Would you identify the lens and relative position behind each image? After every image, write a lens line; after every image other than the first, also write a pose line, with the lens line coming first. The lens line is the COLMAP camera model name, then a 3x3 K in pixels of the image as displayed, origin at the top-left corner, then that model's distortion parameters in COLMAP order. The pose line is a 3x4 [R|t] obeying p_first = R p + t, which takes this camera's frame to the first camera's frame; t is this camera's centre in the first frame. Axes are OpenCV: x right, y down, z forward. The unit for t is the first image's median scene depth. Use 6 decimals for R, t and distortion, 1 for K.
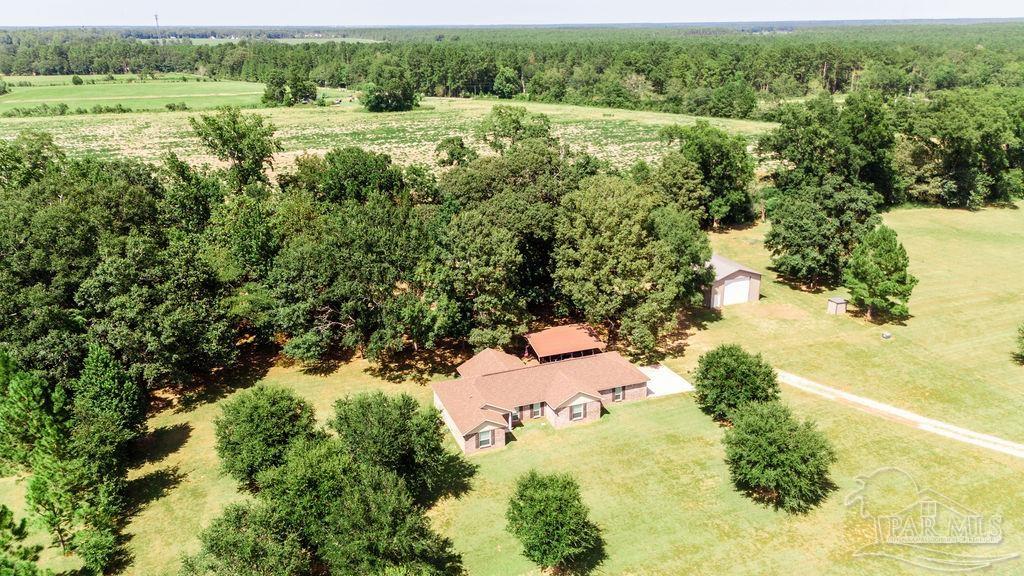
lens RADIAL K [[752.1, 0, 509.3], [0, 752.1, 286.0], [0, 0, 1]] dist [0.052322, -0.045553]
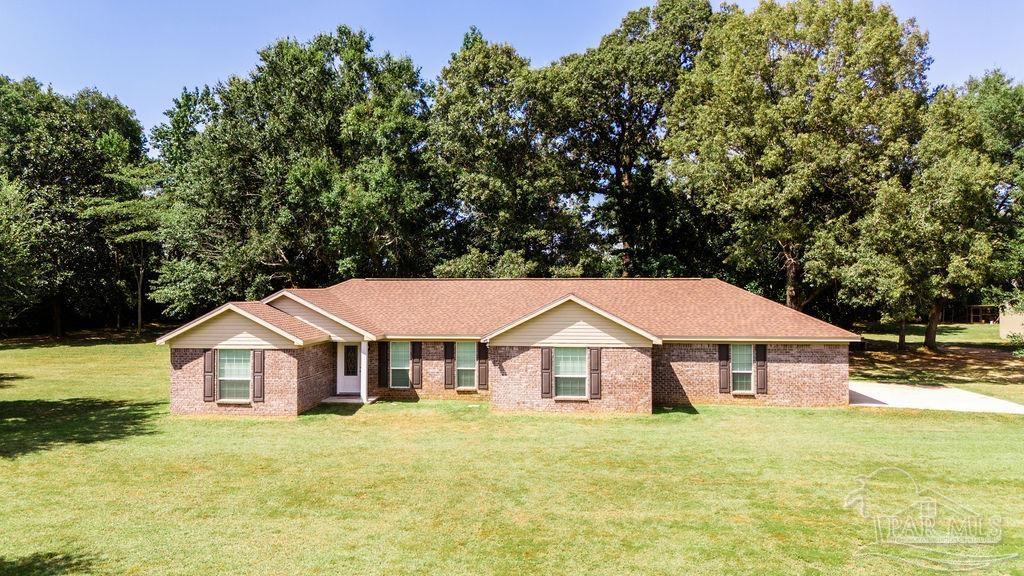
lens RADIAL K [[752.1, 0, 513.2], [0, 752.1, 291.0], [0, 0, 1]] dist [0.052322, -0.045553]
pose [[0.895198, 0.009696, -0.445563, 0.054760], [-0.154678, 0.944377, -0.290218, 0.059998], [0.417965, 0.328722, 0.846904, 0.185723]]
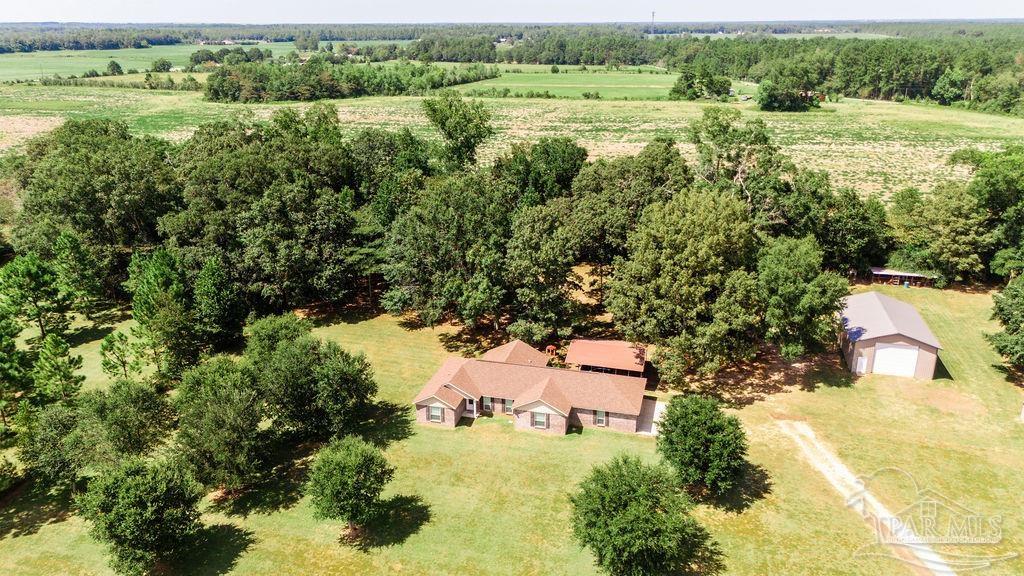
lens RADIAL K [[752.1, 0, 514.6], [0, 752.1, 283.3], [0, 0, 1]] dist [0.052322, -0.045553]
pose [[0.804729, 0.196827, -0.560063, 0.150166], [-0.195165, 0.978711, 0.063532, -0.016032], [0.560644, 0.058178, 0.826010, 0.043634]]
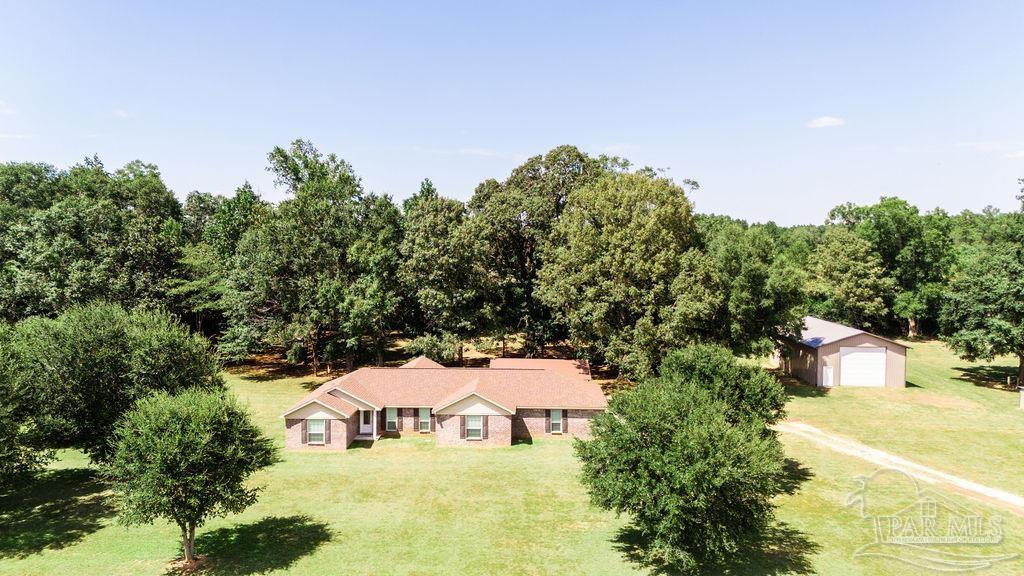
lens RADIAL K [[752.1, 0, 518.0], [0, 752.1, 279.8], [0, 0, 1]] dist [0.052322, -0.045553]
pose [[0.923654, 0.034567, -0.381666, 0.099936], [-0.139320, 0.958068, -0.250392, 0.053368], [0.357007, 0.284450, 0.889739, 0.097039]]
